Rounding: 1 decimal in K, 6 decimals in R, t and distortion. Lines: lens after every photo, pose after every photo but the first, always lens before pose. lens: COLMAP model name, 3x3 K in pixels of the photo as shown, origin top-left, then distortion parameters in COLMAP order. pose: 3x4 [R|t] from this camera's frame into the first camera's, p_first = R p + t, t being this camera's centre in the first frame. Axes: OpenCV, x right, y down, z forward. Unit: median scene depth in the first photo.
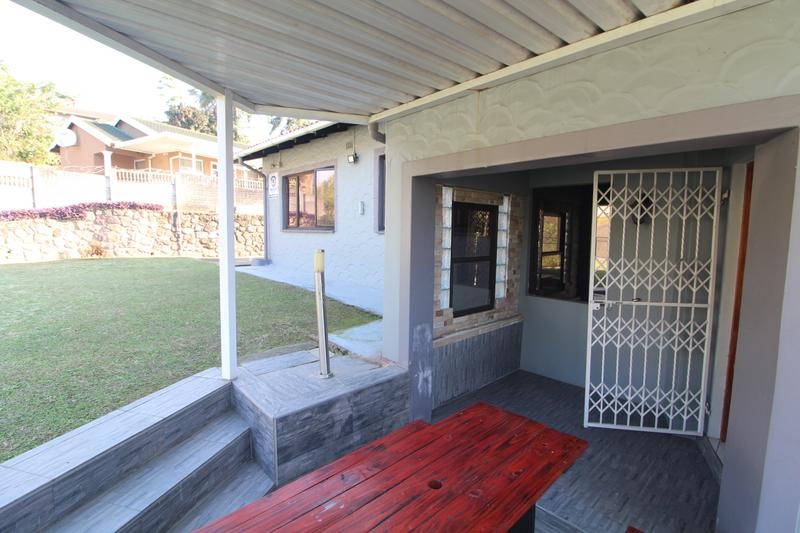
lens RADIAL K [[373.0, 0, 403.3], [0, 373.0, 265.8], [0, 0, 1]] dist [0.003864, -0.014567]
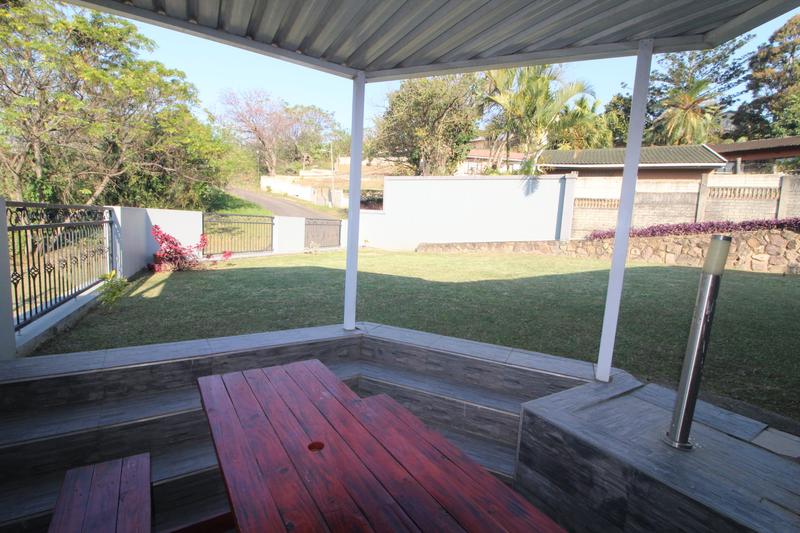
lens RADIAL K [[373.0, 0, 403.3], [0, 373.0, 265.8], [0, 0, 1]] dist [0.003864, -0.014567]
pose [[-0.167799, 0.088905, -0.981804, 0.141935], [-0.150669, 0.981912, 0.114665, 0.003492], [0.974239, 0.167168, -0.151368, 0.201059]]
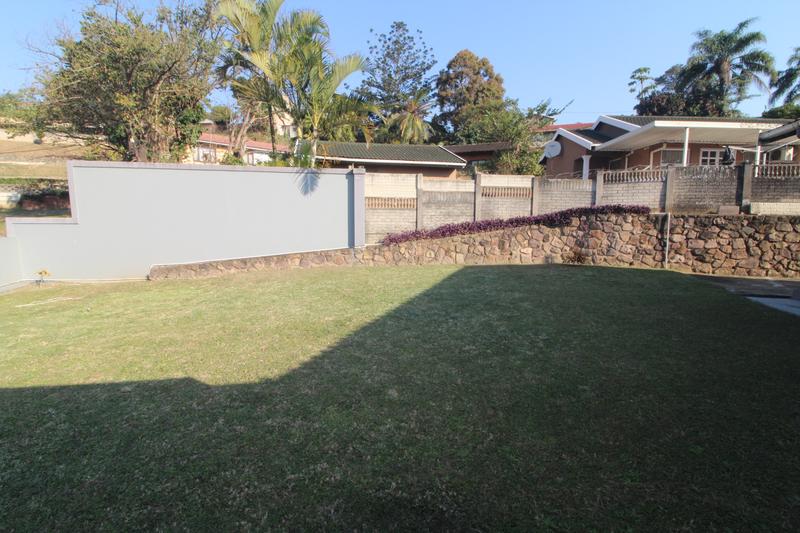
lens RADIAL K [[373.0, 0, 403.3], [0, 373.0, 265.8], [0, 0, 1]] dist [0.003864, -0.014567]
pose [[0.475556, 0.091155, -0.874950, -0.186501], [-0.084994, 0.994725, 0.057438, -0.037131], [0.875570, 0.047051, 0.480795, 0.127422]]
